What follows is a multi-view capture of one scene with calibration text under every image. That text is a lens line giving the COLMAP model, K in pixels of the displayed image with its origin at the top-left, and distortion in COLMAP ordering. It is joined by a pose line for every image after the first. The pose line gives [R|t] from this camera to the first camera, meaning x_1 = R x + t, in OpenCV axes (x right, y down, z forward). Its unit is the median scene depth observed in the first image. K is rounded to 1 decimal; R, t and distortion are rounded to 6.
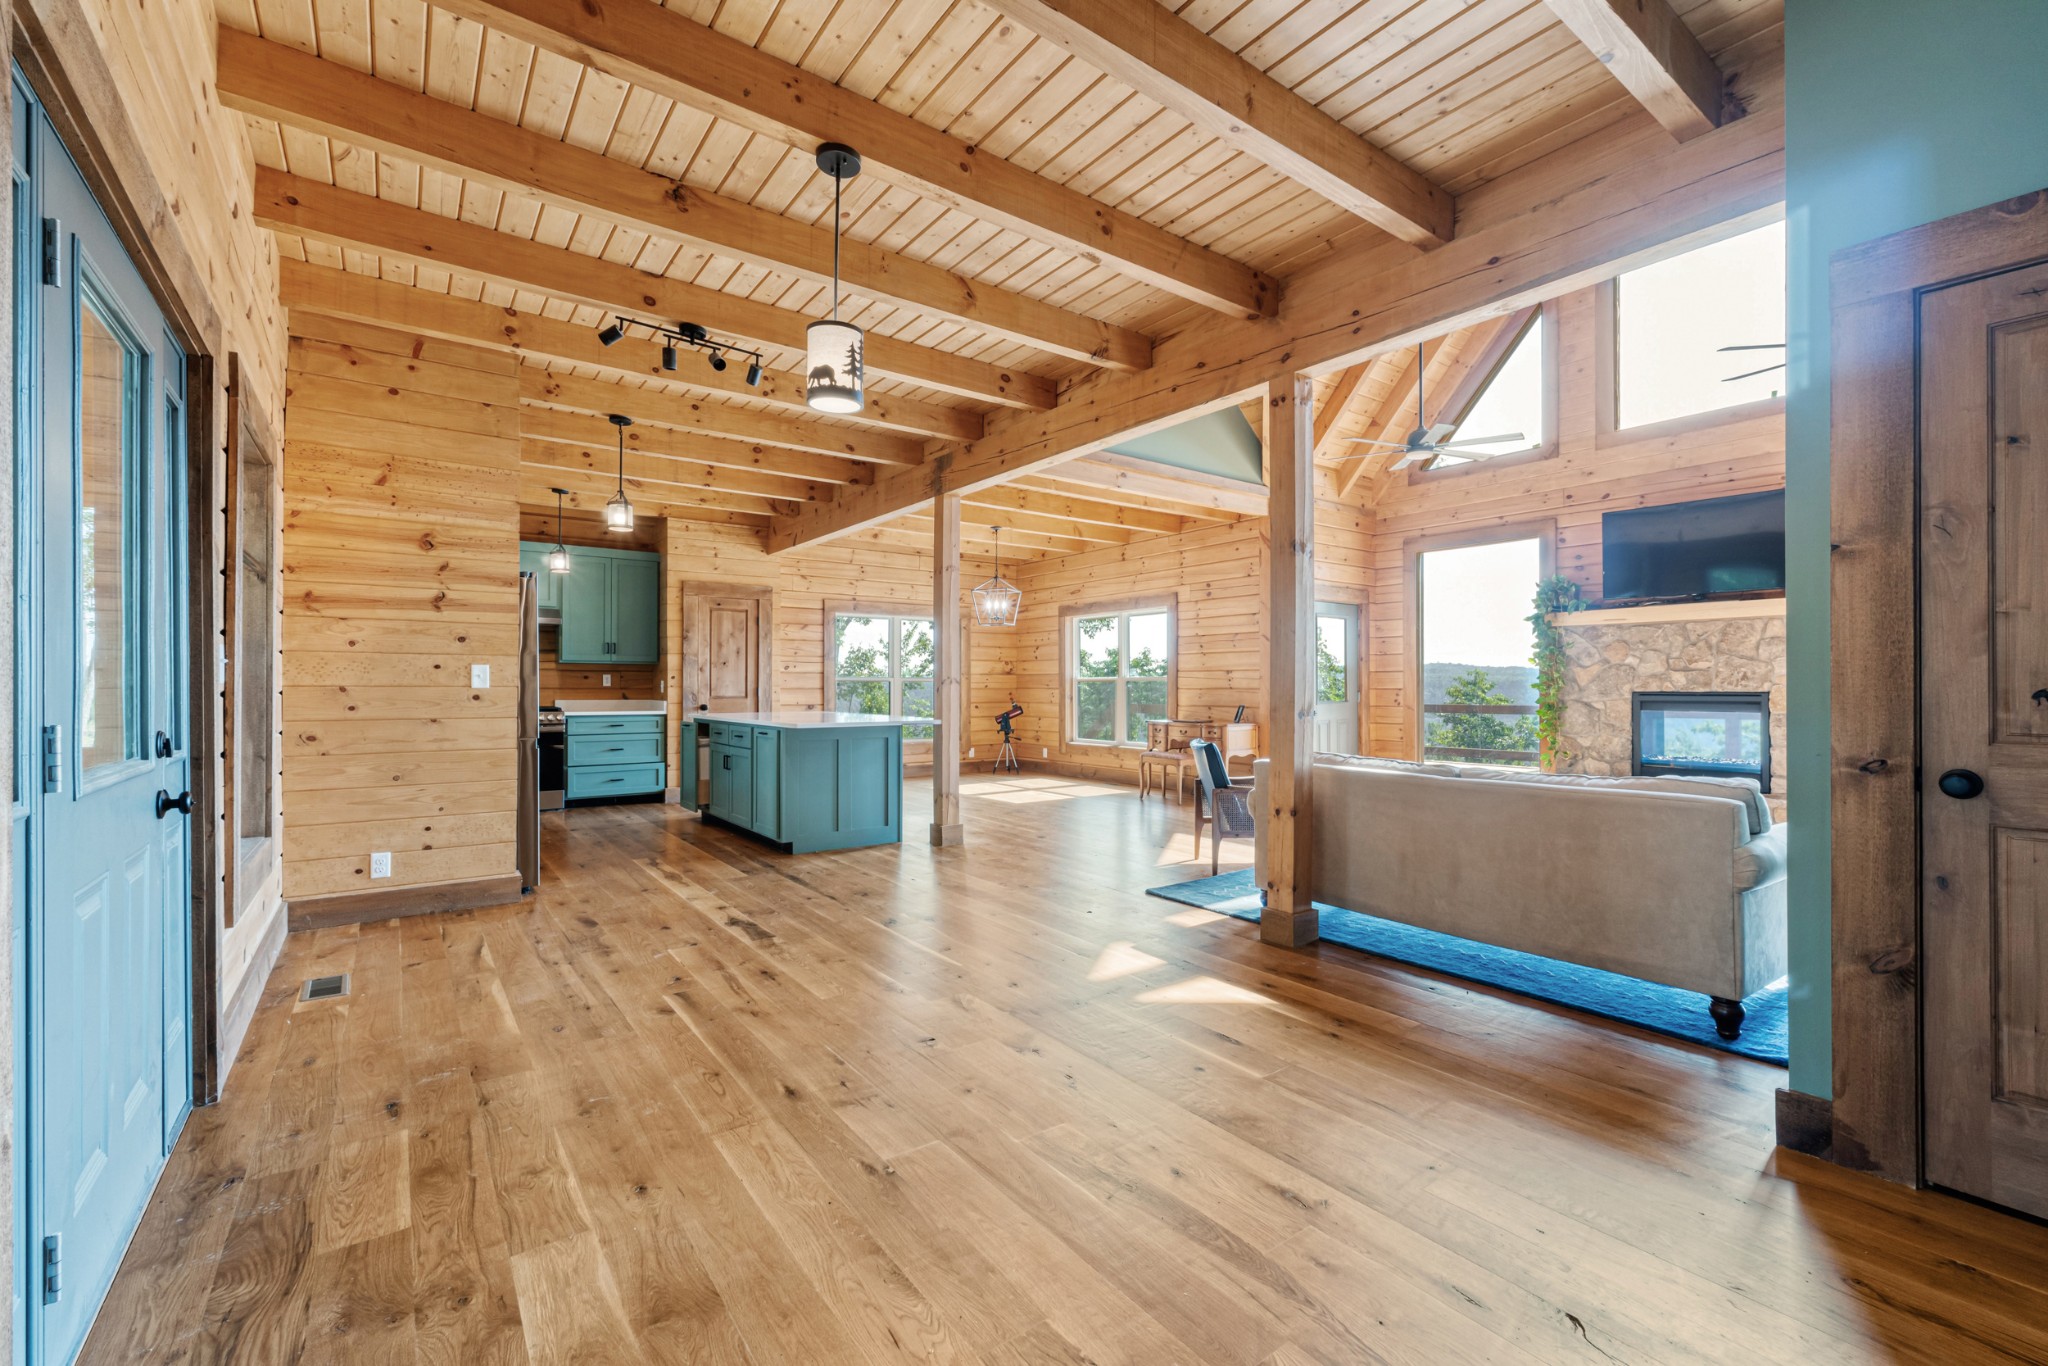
lens RADIAL K [[857.8, 0, 1026.4], [0, 857.8, 682.5], [0, 0, 1]] dist [0.008810, -0.000230]
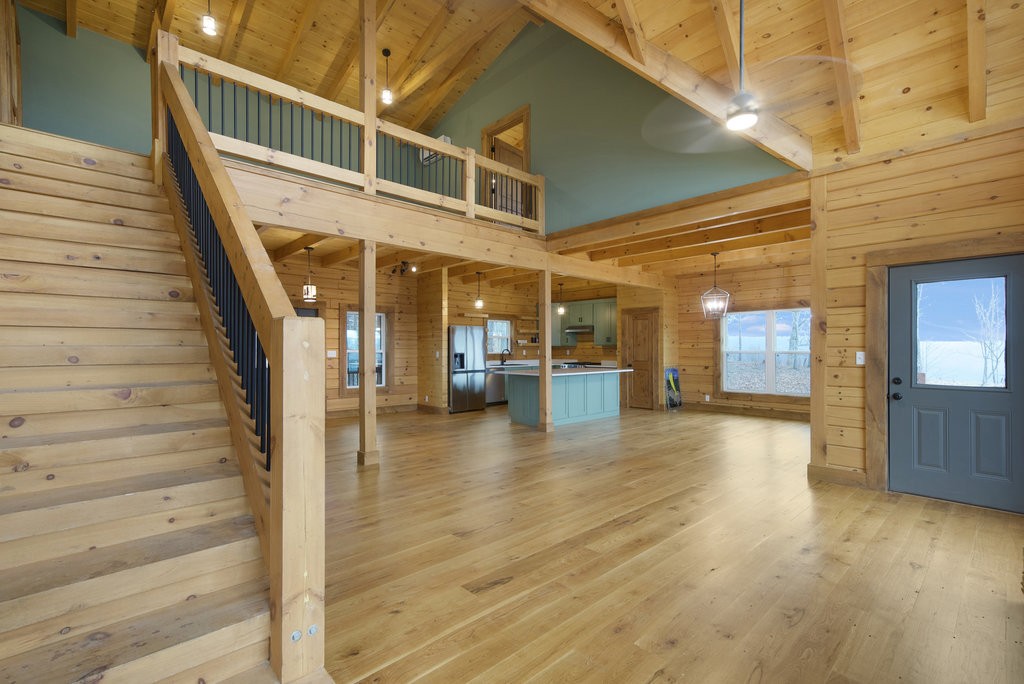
lens RADIAL K [[466.7, 0, 515.7], [0, 466.7, 346.8], [0, 0, 1]] dist [0.000562, 0.008558]
pose [[0.116943, -0.005597, -0.993123, 0.925536], [0.006420, 0.999967, -0.004879, -0.017136], [0.993118, -0.005806, 0.116975, 0.685652]]
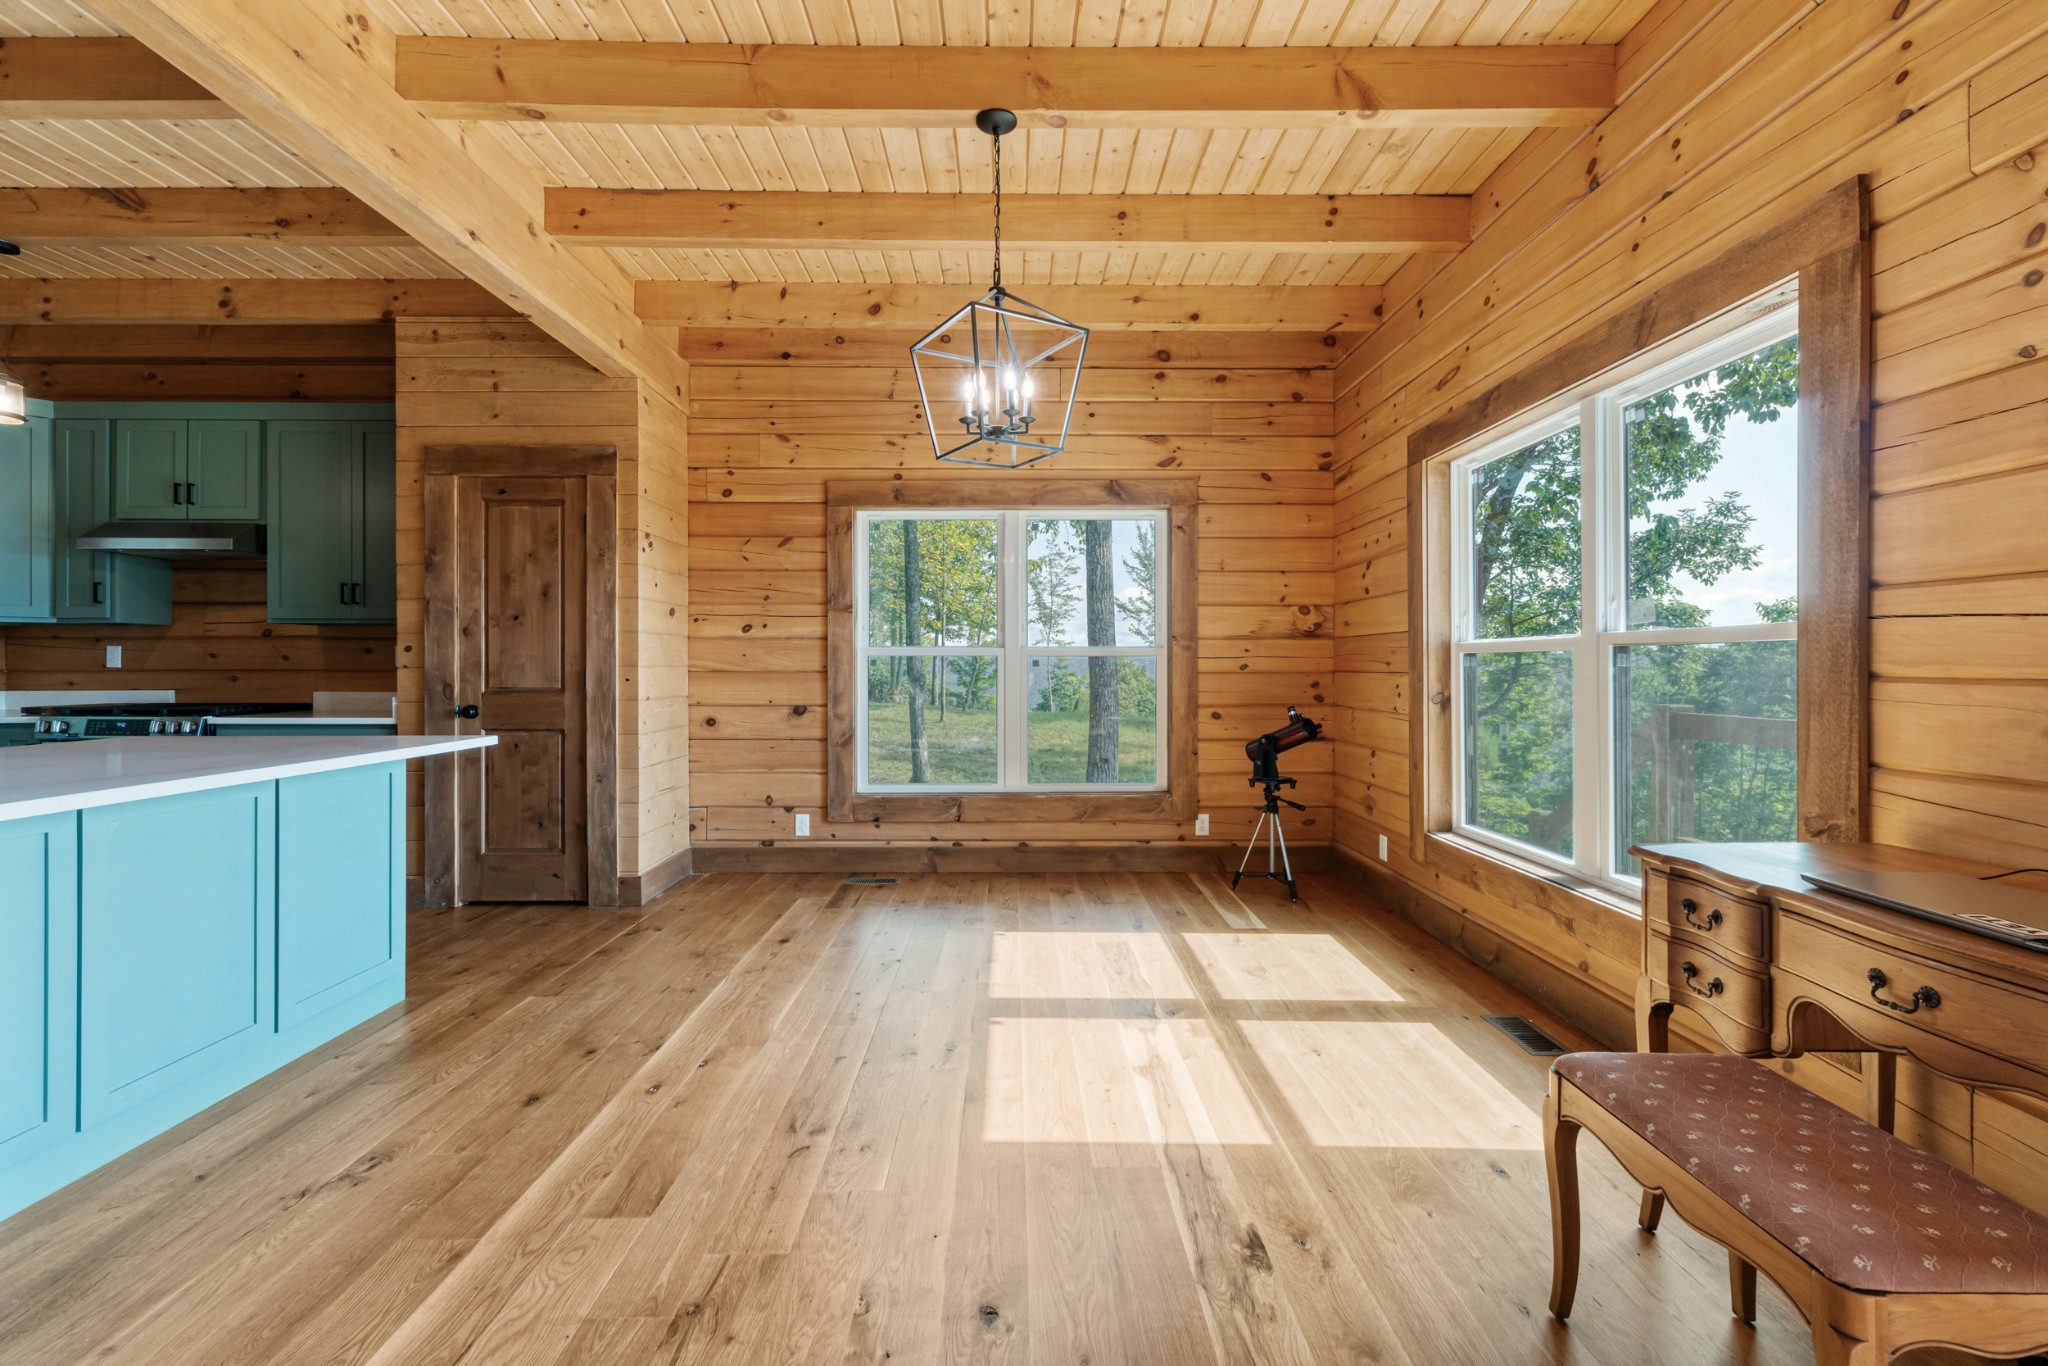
lens RADIAL K [[860.1, 0, 1018.8], [0, 860.1, 671.1], [0, 0, 1]] dist [0.002279, 0.000470]
pose [[0.808612, 0.001148, -0.588341, 0.176432], [0.003229, 0.999974, 0.006389, 0.005763], [0.588333, -0.007066, 0.808588, 0.953956]]
